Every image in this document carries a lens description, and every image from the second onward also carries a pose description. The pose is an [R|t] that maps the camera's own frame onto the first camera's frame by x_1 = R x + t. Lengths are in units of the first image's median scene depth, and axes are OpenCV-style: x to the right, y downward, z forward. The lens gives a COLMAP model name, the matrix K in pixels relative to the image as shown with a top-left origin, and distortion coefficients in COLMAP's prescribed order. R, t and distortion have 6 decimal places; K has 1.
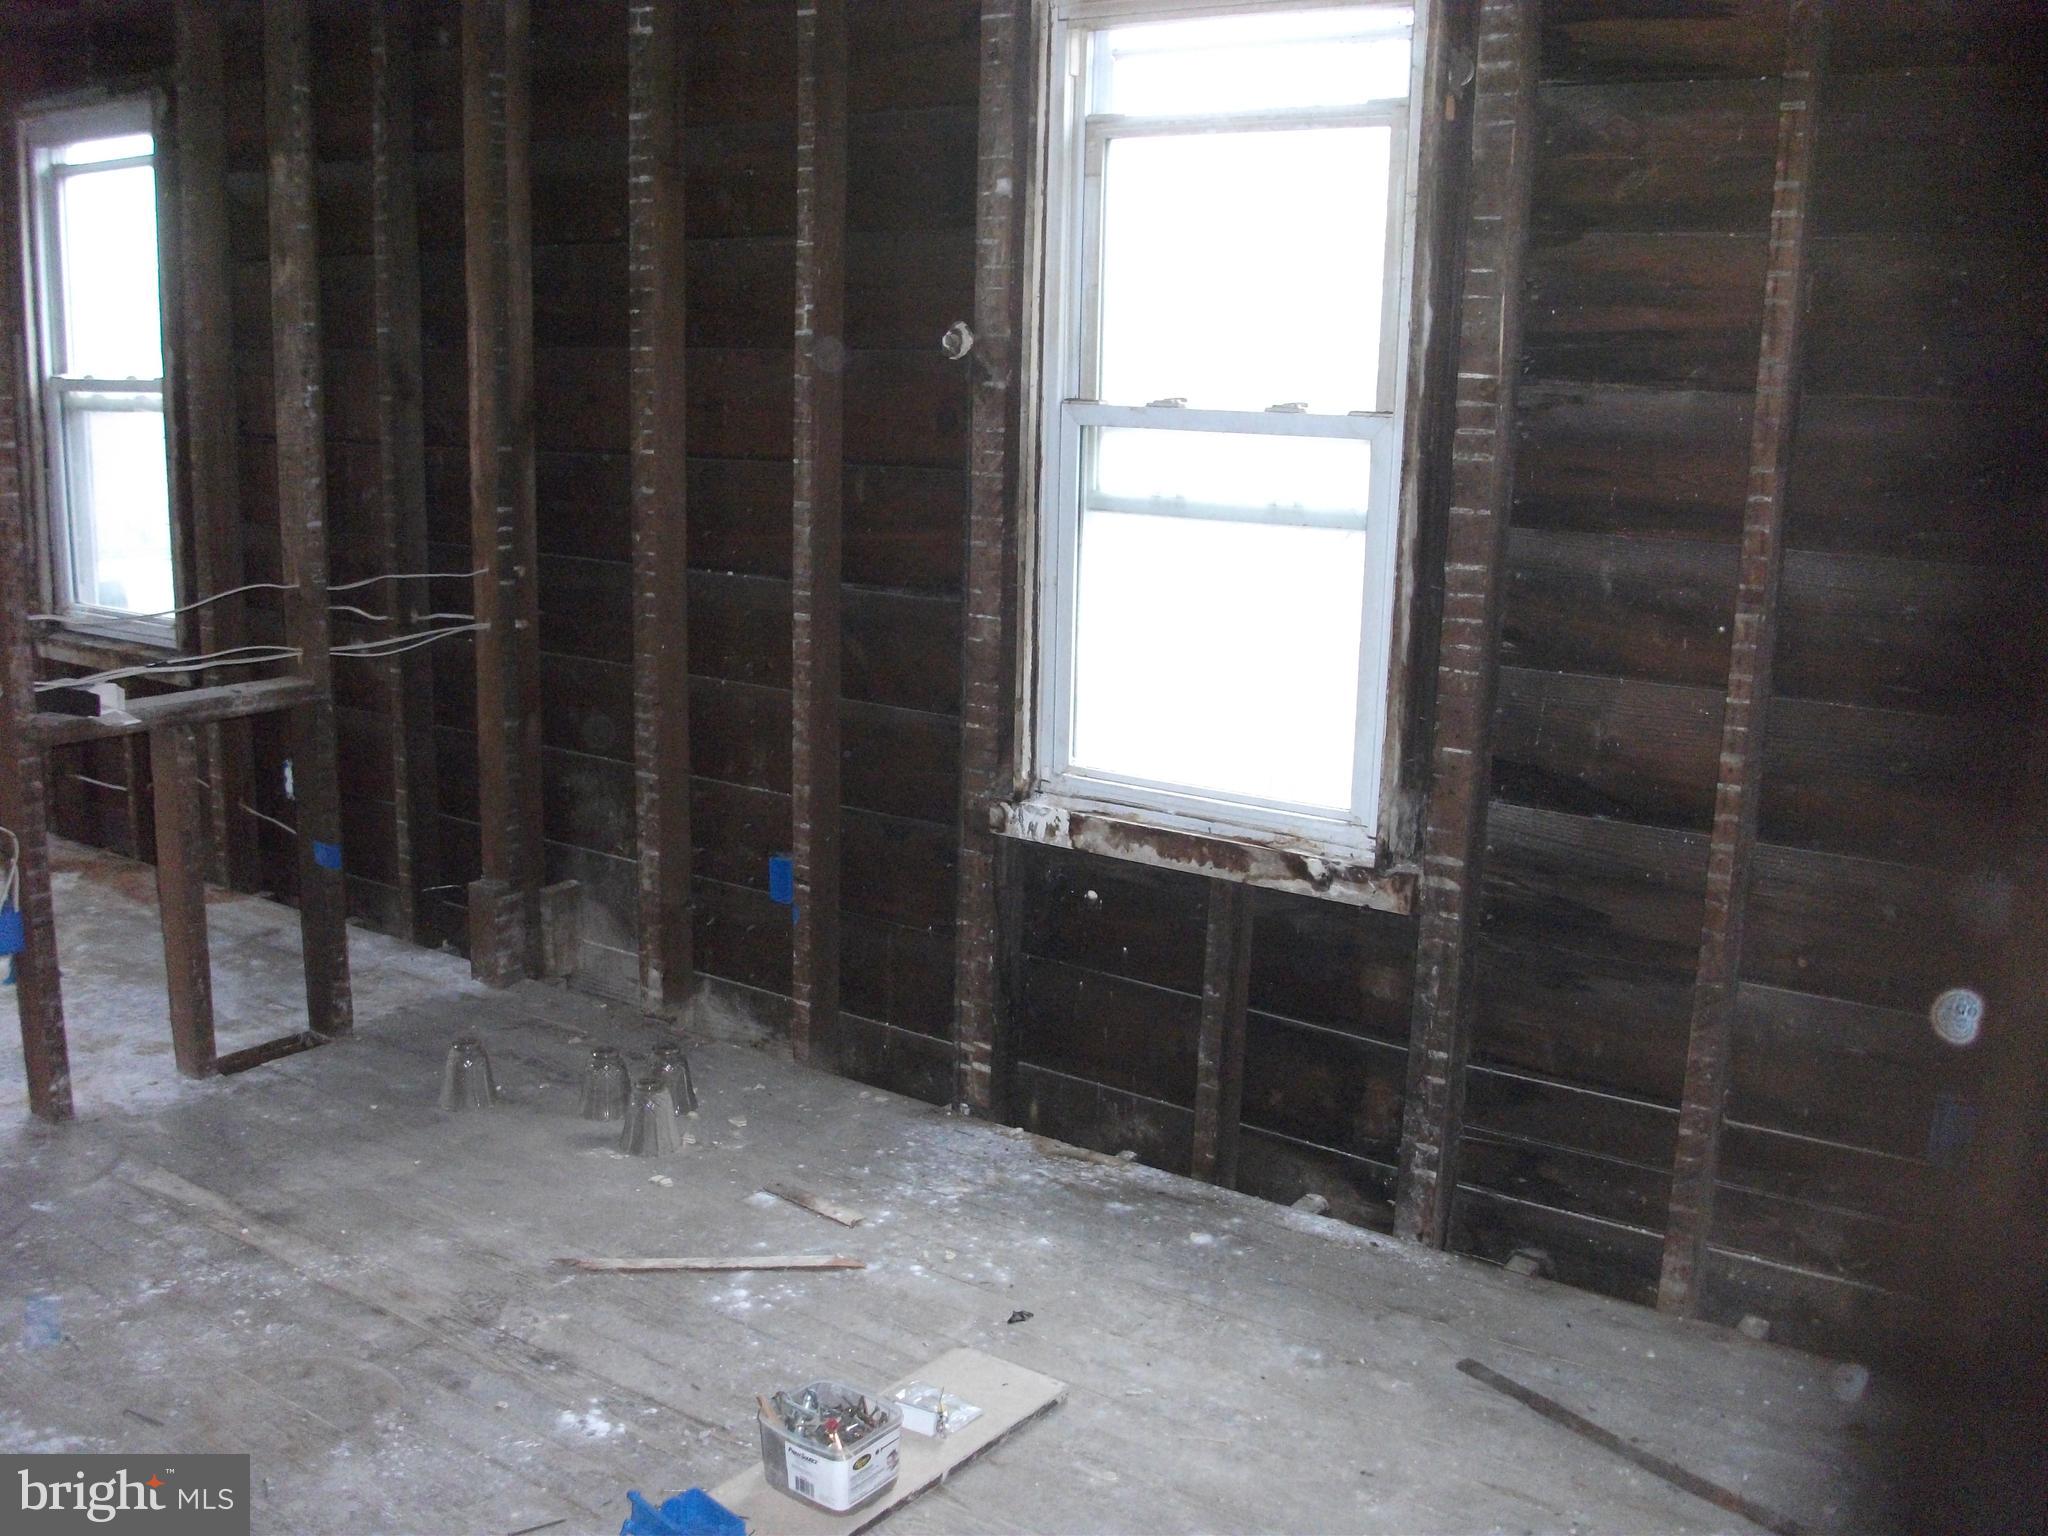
lens RADIAL K [[1892.2, 0, 1024.0], [0, 1892.2, 768.0], [0, 0, 1]] dist [0.001854, 0.003522]
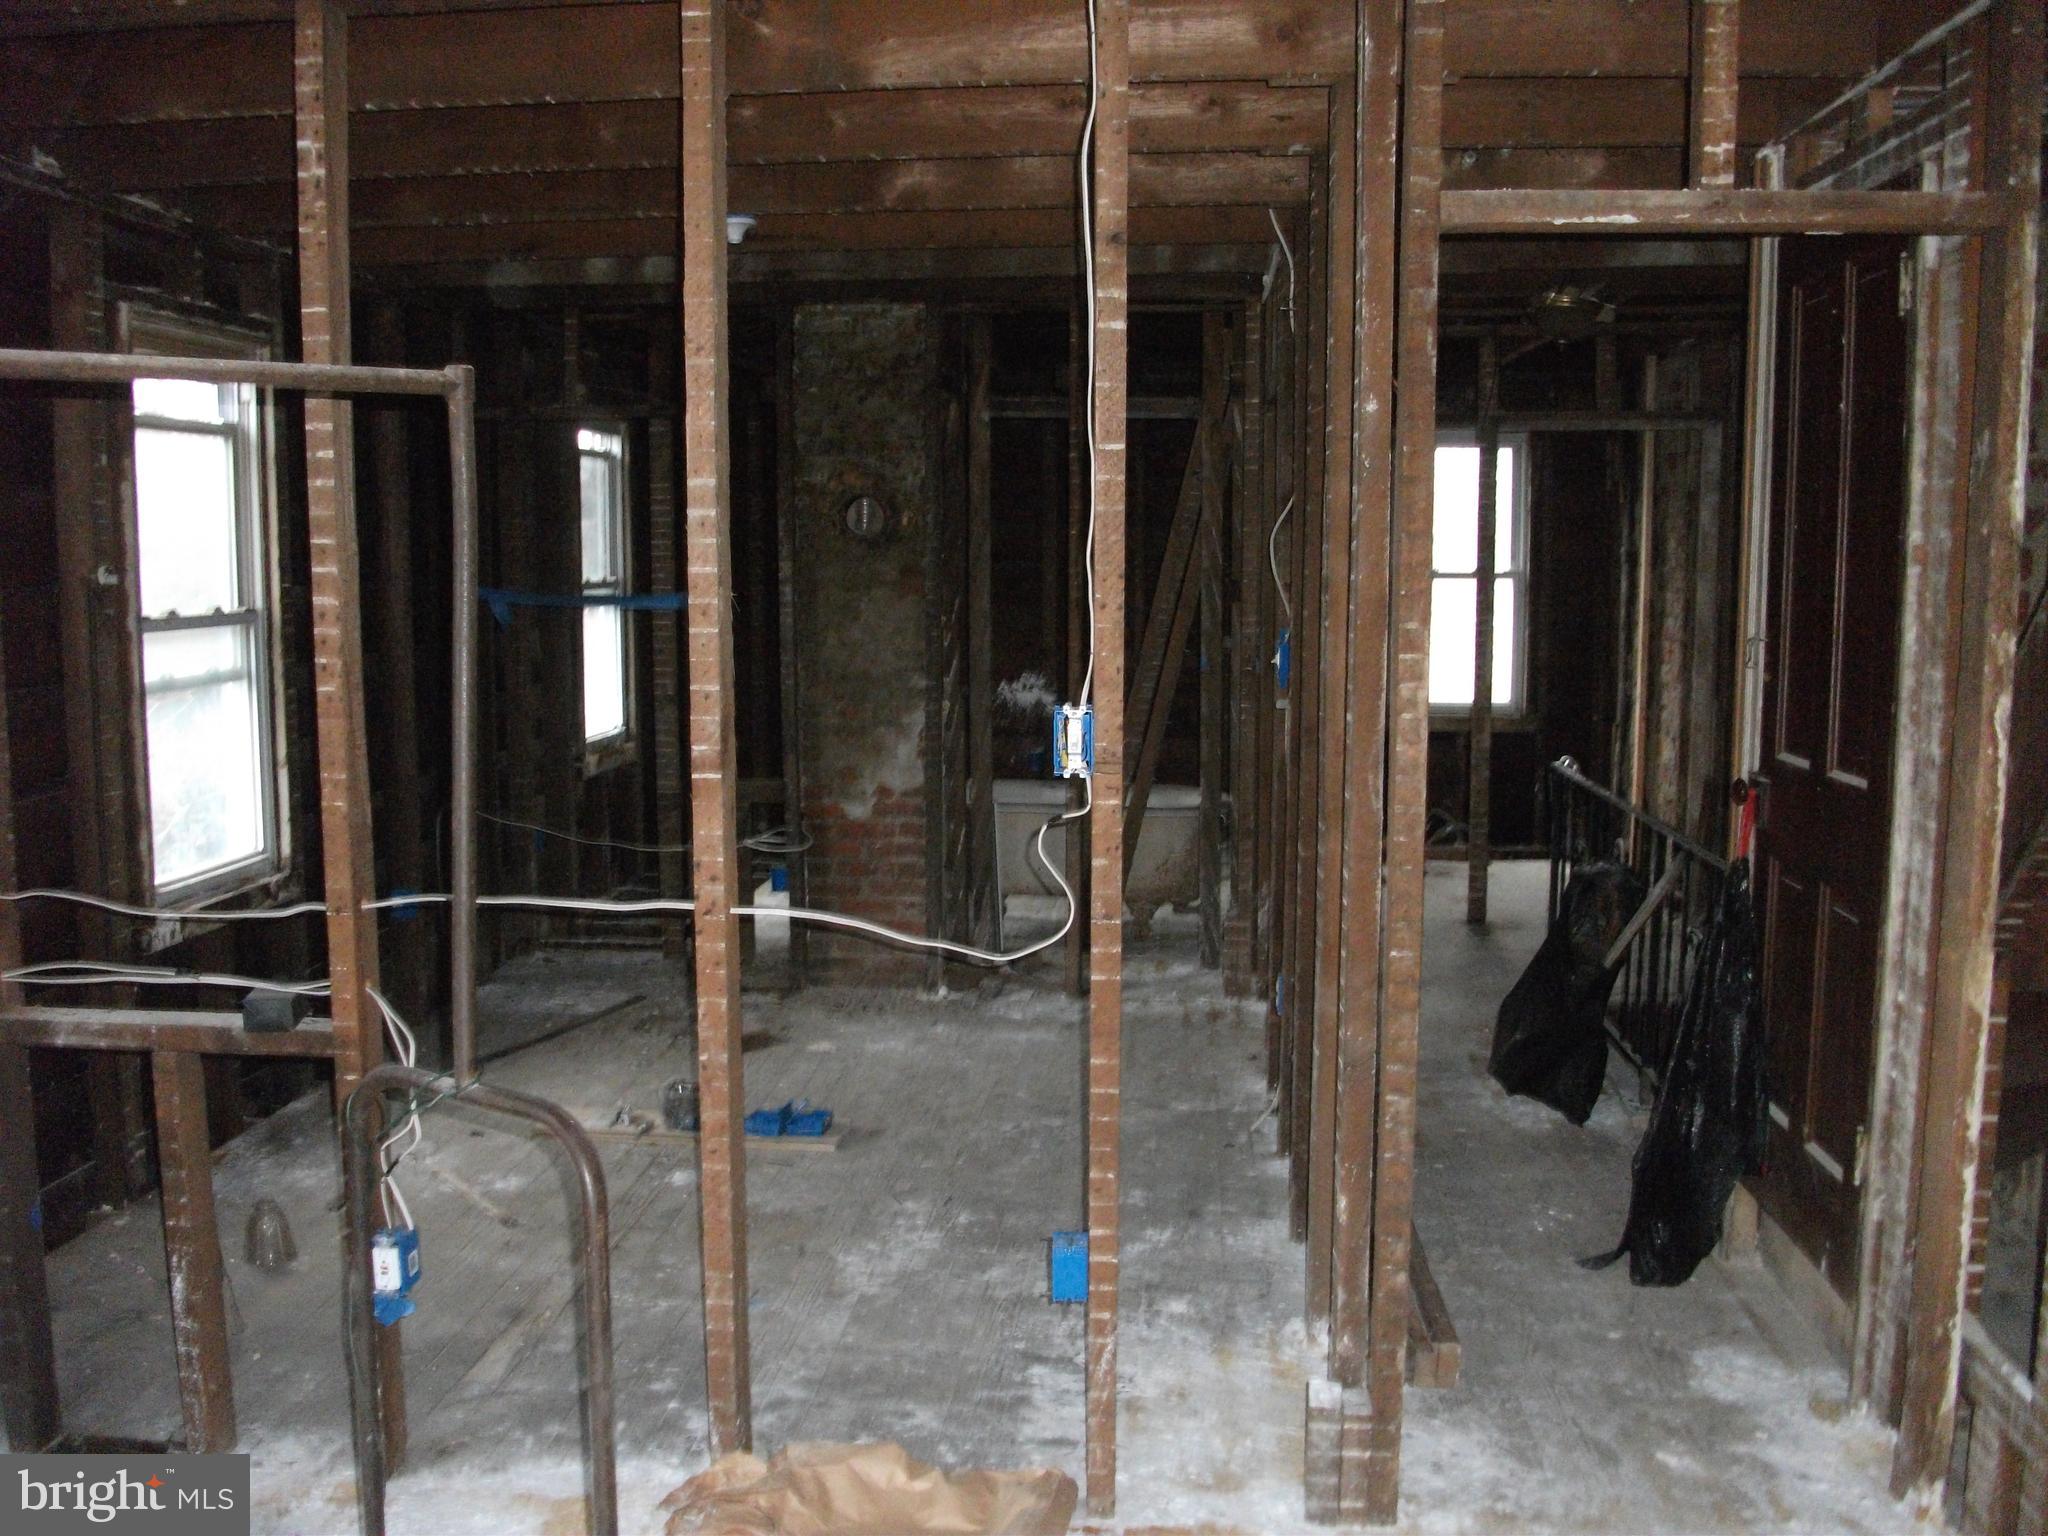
lens RADIAL K [[1892.2, 0, 1024.0], [0, 1892.2, 768.0], [0, 0, 1]] dist [0.001854, 0.003522]
pose [[-0.528018, -0.131201, 0.839037, -1.478835], [0.151759, 0.957513, 0.245232, -0.332702], [-0.835563, 0.256818, -0.485673, 1.176799]]
